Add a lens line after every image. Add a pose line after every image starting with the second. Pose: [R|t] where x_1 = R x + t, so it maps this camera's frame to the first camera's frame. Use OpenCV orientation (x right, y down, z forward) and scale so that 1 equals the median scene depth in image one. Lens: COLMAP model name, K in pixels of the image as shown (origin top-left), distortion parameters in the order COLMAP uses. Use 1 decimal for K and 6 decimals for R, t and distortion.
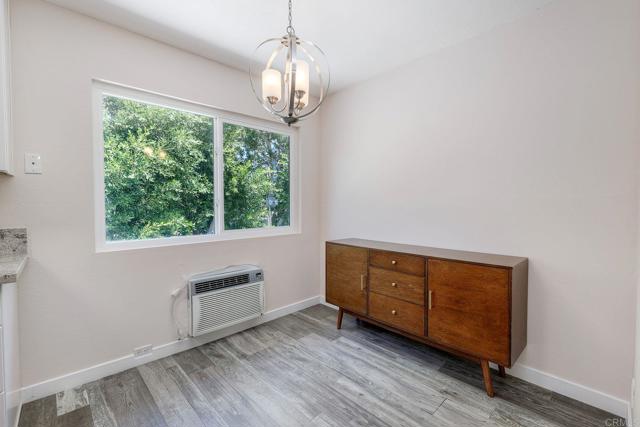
lens RADIAL K [[279.4, 0, 322.4], [0, 279.4, 210.6], [0, 0, 1]] dist [0.002492, -0.000568]
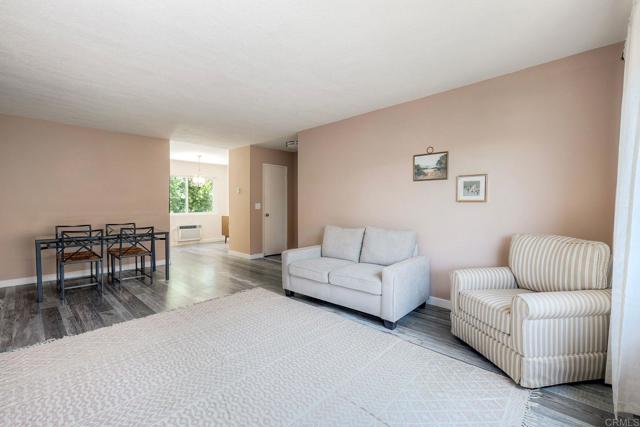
lens RADIAL K [[279.4, 0, 322.4], [0, 279.4, 210.6], [0, 0, 1]] dist [0.002492, -0.000568]
pose [[0.998553, -0.000957, 0.053767, 0.993456], [0.001188, 0.999990, -0.004276, 0.066417], [-0.053762, 0.004333, 0.998544, -2.255779]]
